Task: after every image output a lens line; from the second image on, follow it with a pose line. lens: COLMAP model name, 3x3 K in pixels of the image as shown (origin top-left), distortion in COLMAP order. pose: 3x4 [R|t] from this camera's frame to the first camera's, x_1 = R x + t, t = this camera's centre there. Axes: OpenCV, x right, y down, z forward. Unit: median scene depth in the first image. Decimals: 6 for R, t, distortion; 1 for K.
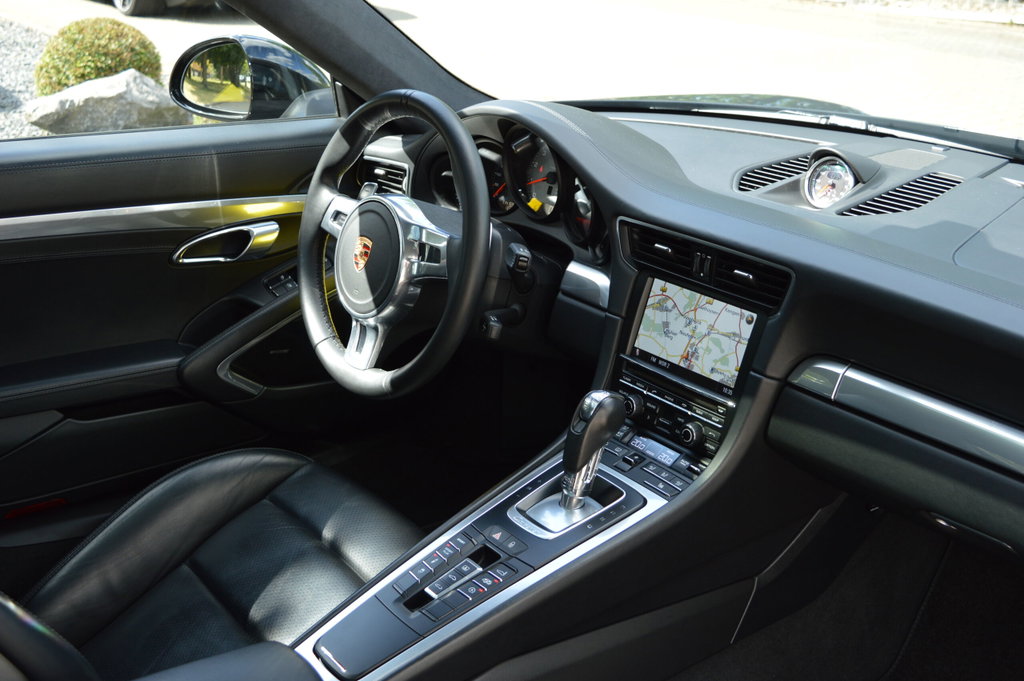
lens RADIAL K [[1132.0, 0, 511.5], [0, 1132.0, 340.9], [0, 0, 1]] dist [-0.057874, 0.000000]
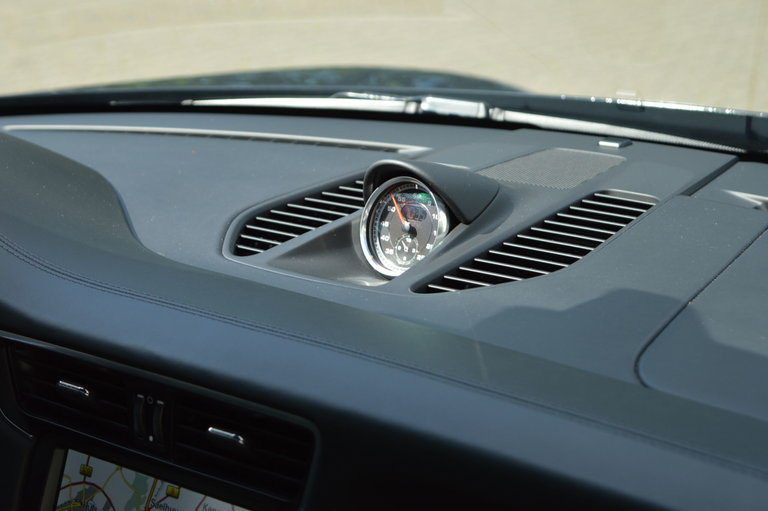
lens RADIAL K [[1739.9, 0, 385.7], [0, 1739.9, 254.8], [0, 0, 1]] dist [-0.039769, 0.000000]
pose [[0.979665, -0.076849, 0.185341, 0.128413], [0.097687, 0.989551, -0.106045, -0.045453], [-0.175255, 0.121994, 0.976936, 0.232830]]
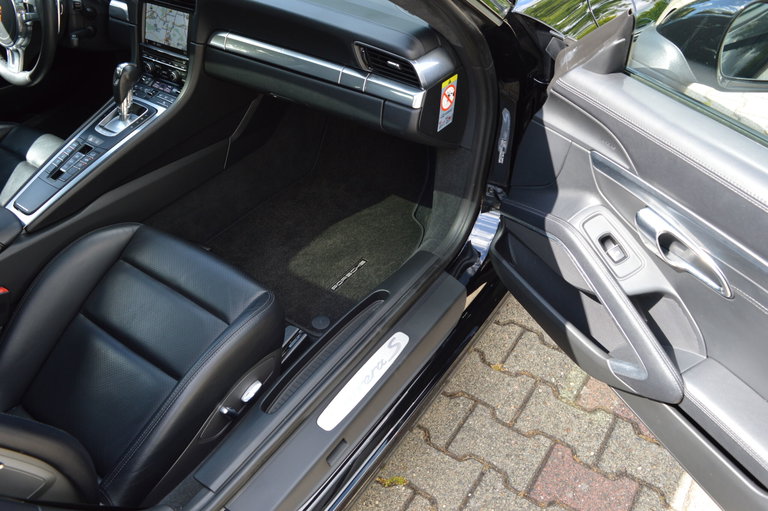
lens RADIAL K [[620.3, 0, 386.0], [0, 620.3, 253.7], [0, 0, 1]] dist [-0.081949, 0.005669]
pose [[0.955440, -0.213424, 0.203923, 0.220714], [0.130136, 0.924619, 0.357973, 0.029510], [-0.264951, -0.315484, 0.911192, -0.252424]]
